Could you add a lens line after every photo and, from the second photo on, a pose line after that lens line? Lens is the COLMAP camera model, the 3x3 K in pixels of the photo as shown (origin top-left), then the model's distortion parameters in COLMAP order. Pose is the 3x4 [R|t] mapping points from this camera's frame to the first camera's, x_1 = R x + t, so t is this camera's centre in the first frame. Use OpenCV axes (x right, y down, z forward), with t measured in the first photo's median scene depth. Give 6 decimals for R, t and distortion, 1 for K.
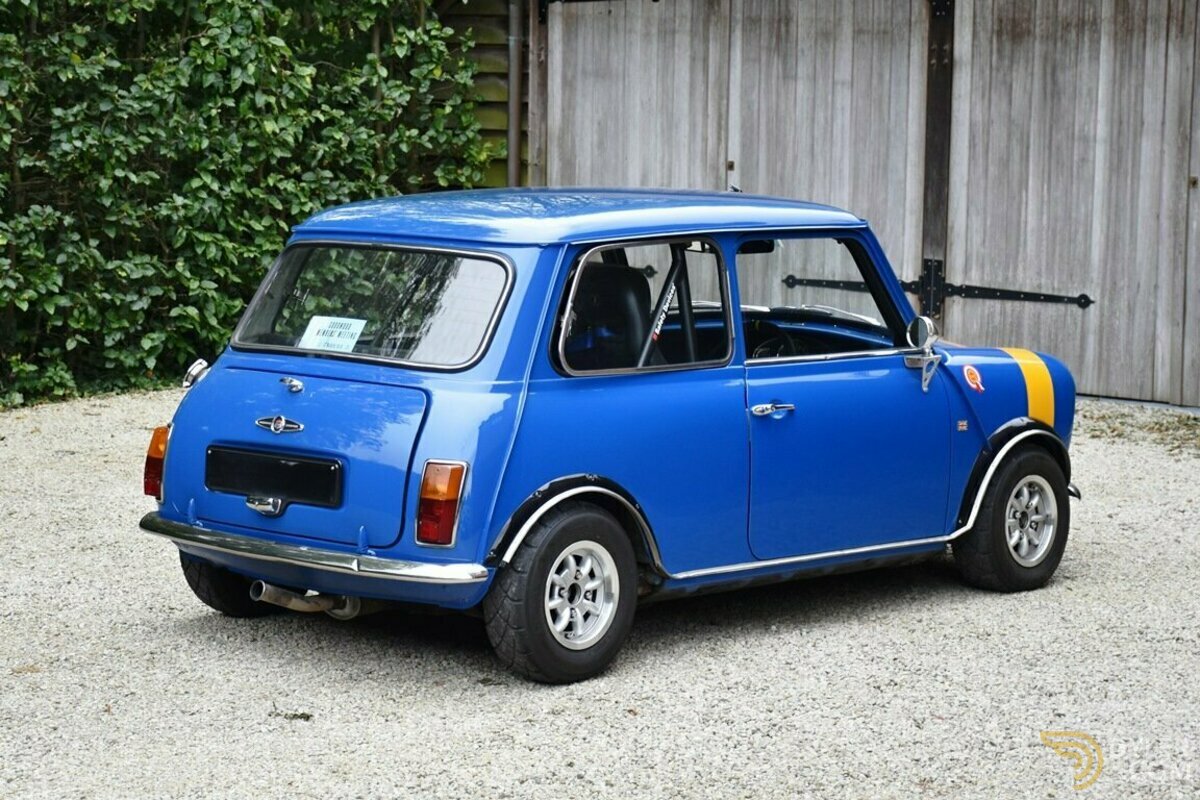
lens RADIAL K [[2337.8, 0, 599.9], [0, 2337.8, 398.5], [0, 0, 1]] dist [0.051628, 0.000000]
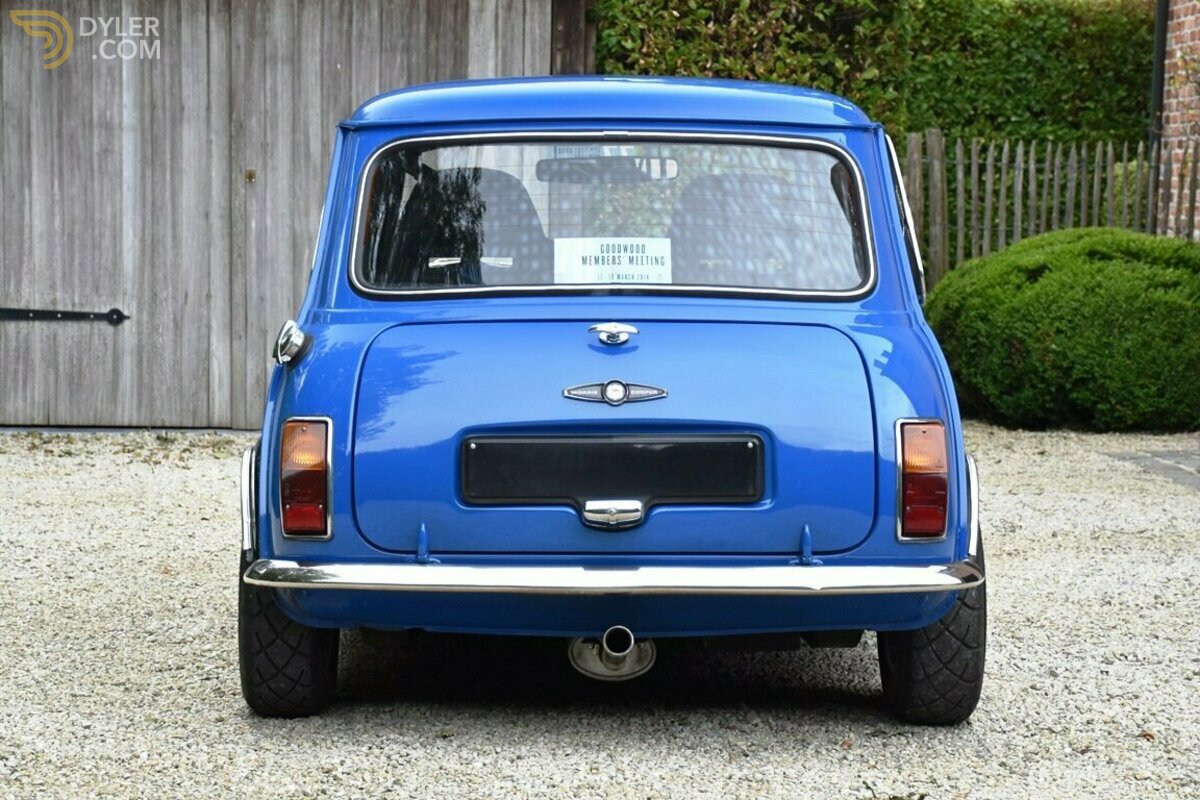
lens RADIAL K [[2467.7, 0, 600.0], [0, 2467.7, 401.2], [0, 0, 1]] dist [0.106617, 0.000000]
pose [[0.713487, -0.053342, 0.698635, -0.290973], [0.080178, 0.996764, -0.005778, 0.008014], [-0.696066, 0.060138, 0.715455, 0.229931]]
